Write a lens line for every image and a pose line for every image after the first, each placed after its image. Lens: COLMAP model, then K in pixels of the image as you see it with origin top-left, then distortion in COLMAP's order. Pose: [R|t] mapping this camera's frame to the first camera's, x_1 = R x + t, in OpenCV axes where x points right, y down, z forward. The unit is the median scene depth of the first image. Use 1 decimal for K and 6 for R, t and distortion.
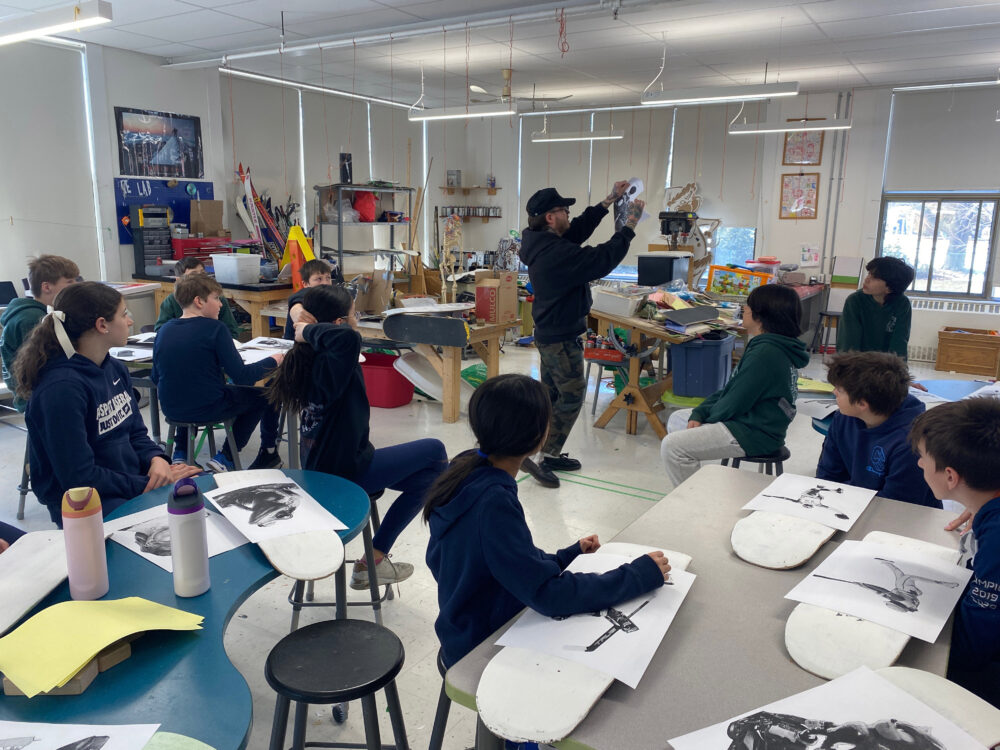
lens RADIAL K [[757.9, 0, 499.6], [0, 757.9, 374.3], [0, 0, 1]] dist [0.015750, 0.003621]
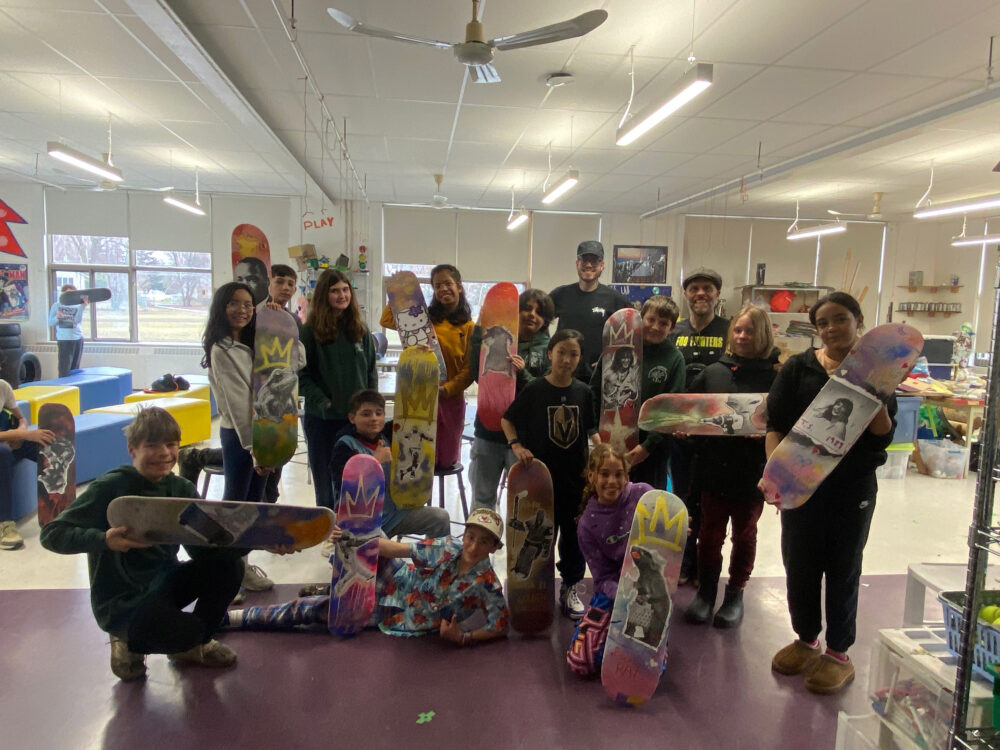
lens RADIAL K [[674.6, 0, 499.0], [0, 674.6, 375.2], [0, 0, 1]] dist [-0.005743, -0.001937]
pose [[0.648927, 0.079910, -0.756643, 0.433694], [-0.169156, 0.984733, -0.041076, 0.041880], [0.741809, 0.154646, 0.652537, -0.128393]]
